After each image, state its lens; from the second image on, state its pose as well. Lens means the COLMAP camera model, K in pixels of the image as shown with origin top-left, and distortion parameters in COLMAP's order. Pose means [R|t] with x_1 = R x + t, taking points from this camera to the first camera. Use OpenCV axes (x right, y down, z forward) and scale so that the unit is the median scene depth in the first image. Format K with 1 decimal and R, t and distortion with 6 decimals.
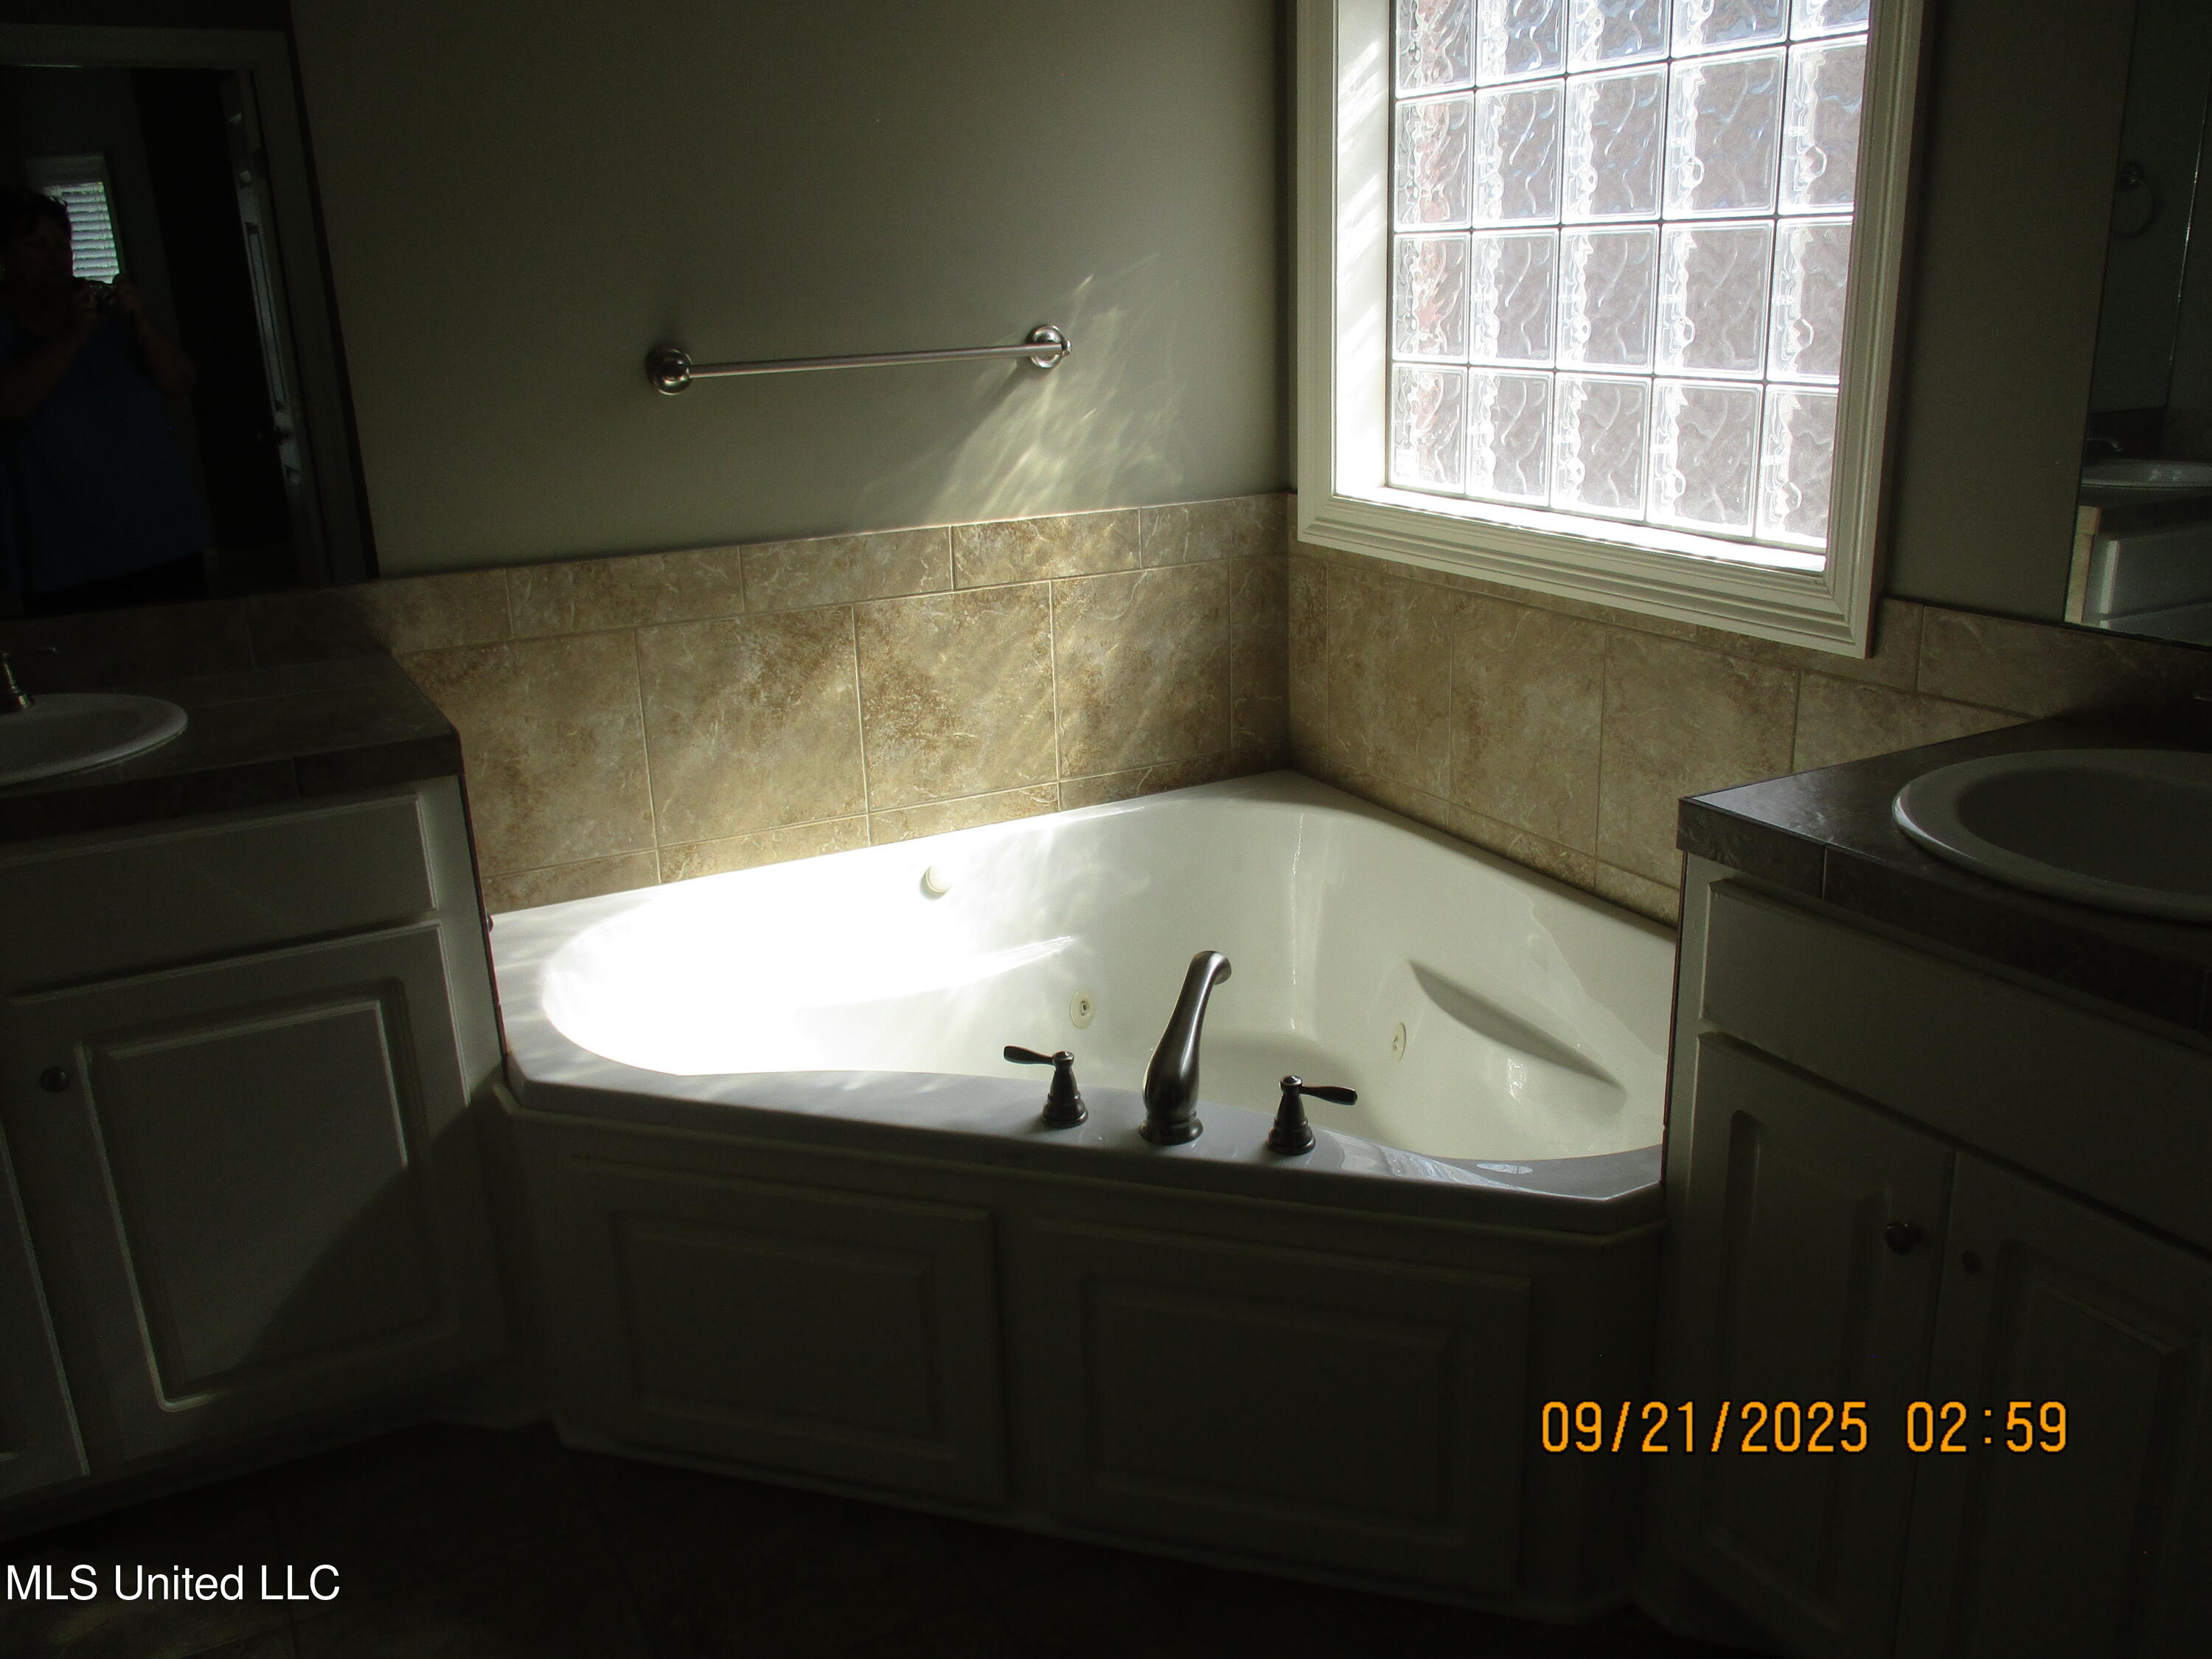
lens RADIAL K [[1826.9, 0, 1146.8], [0, 1826.9, 830.1], [0, 0, 1]] dist [-0.028731, 0.027961]
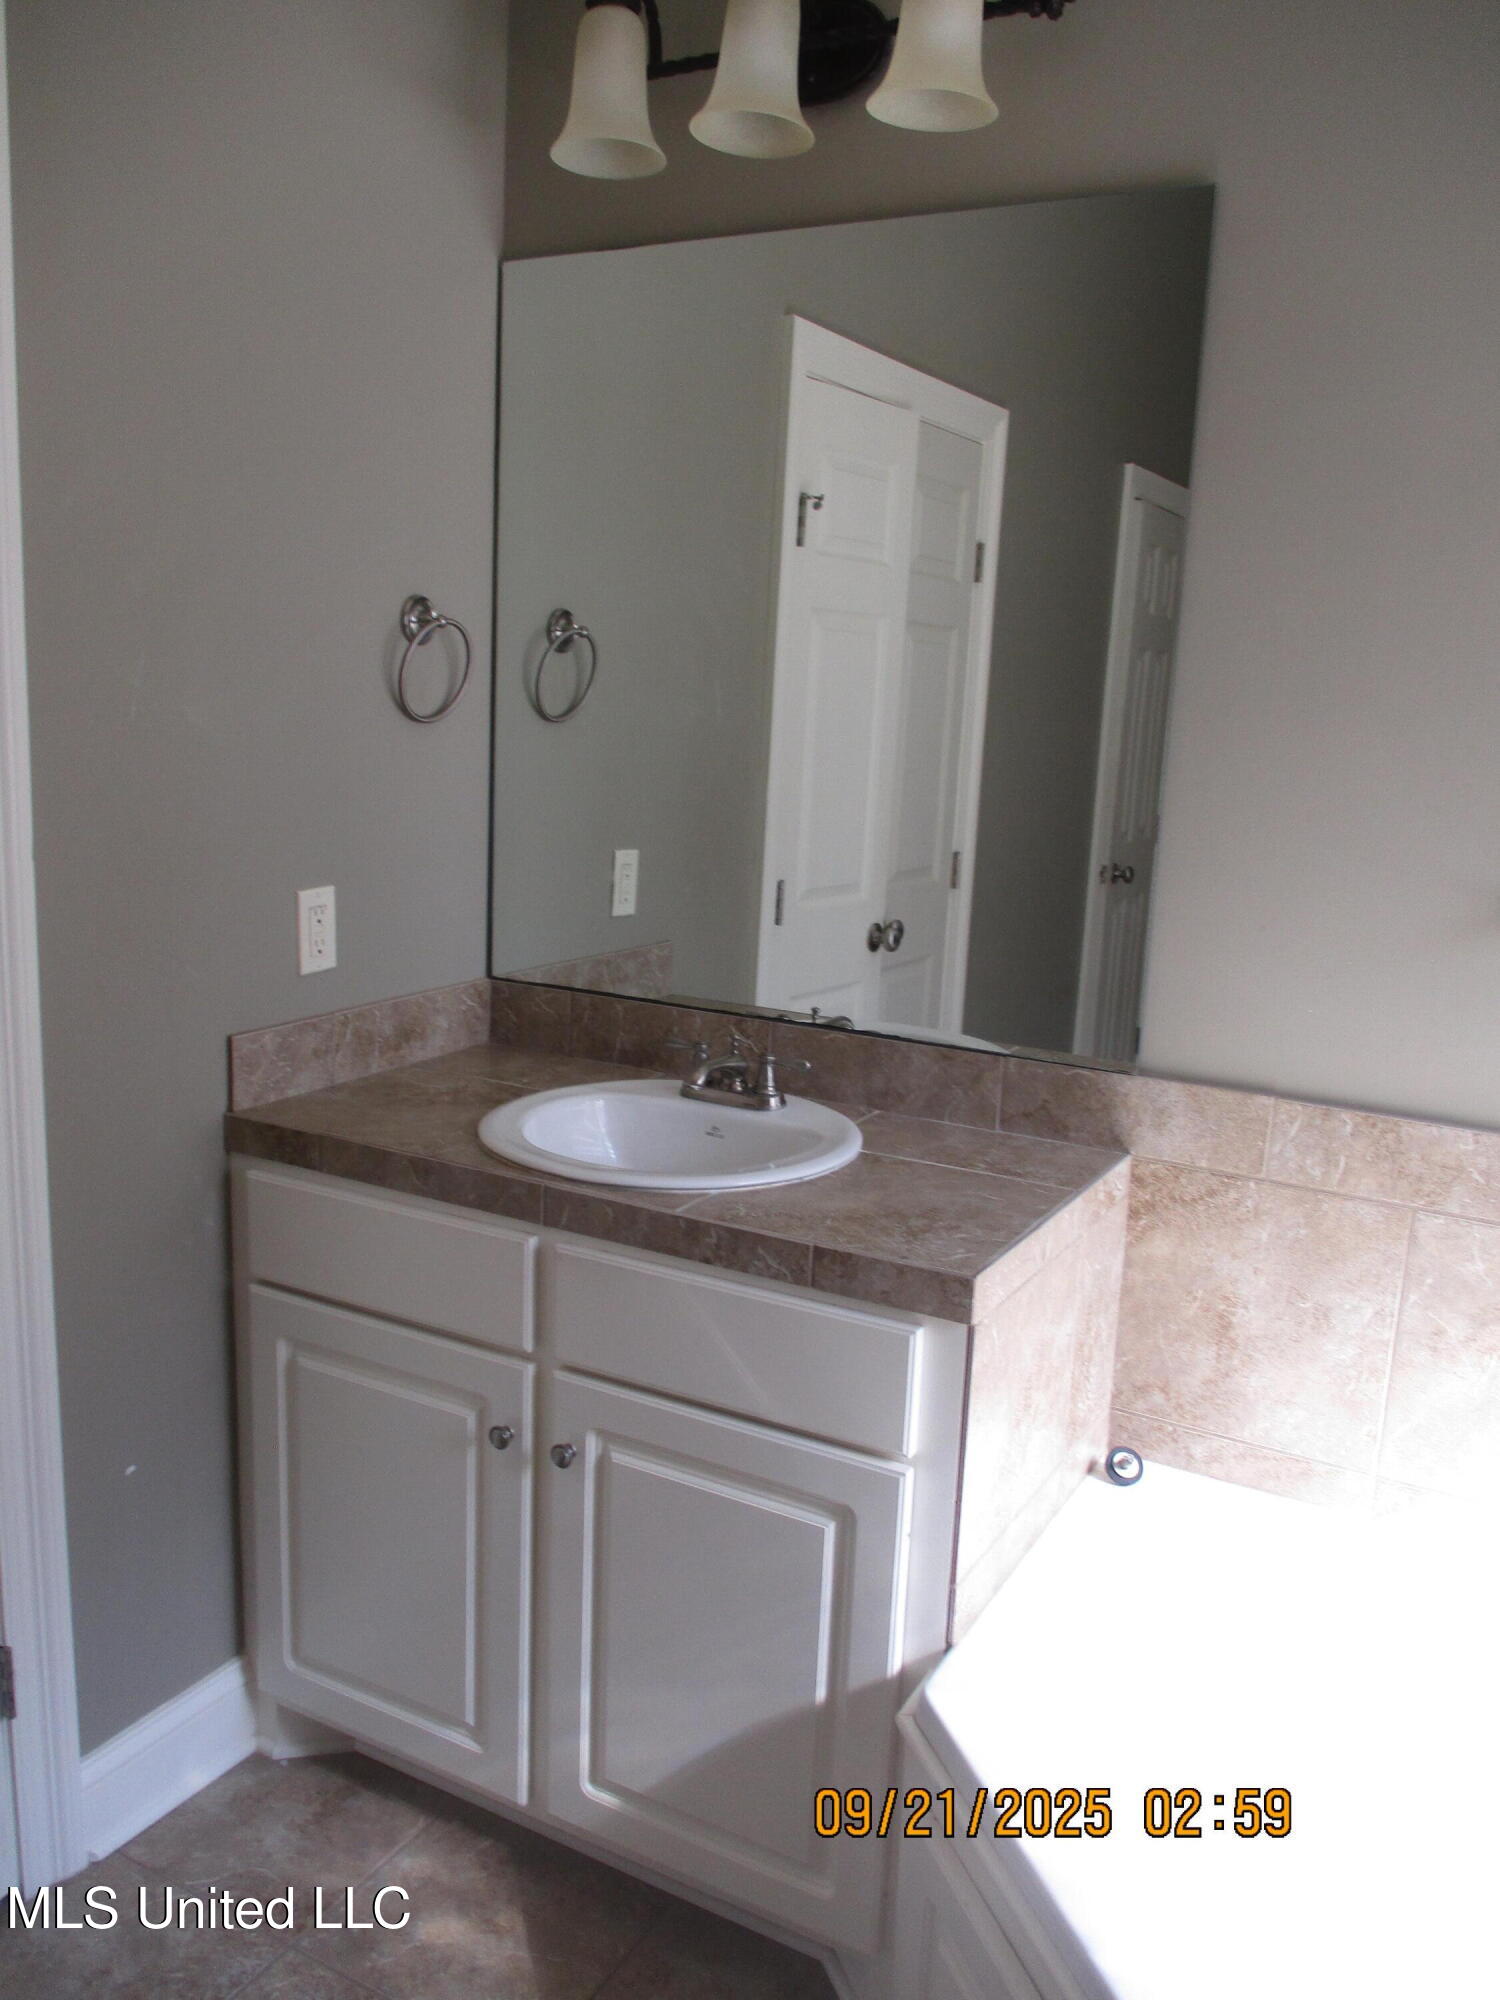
lens RADIAL K [[1651.8, 0, 750.7], [0, 1651.8, 1017.2], [0, 0, 1]] dist [-0.028731, 0.027961]
pose [[0.521923, 0.225991, -0.822511, 0.111025], [-0.312684, 0.947831, 0.062011, -0.115652], [0.793615, 0.224821, 0.565359, 0.278498]]
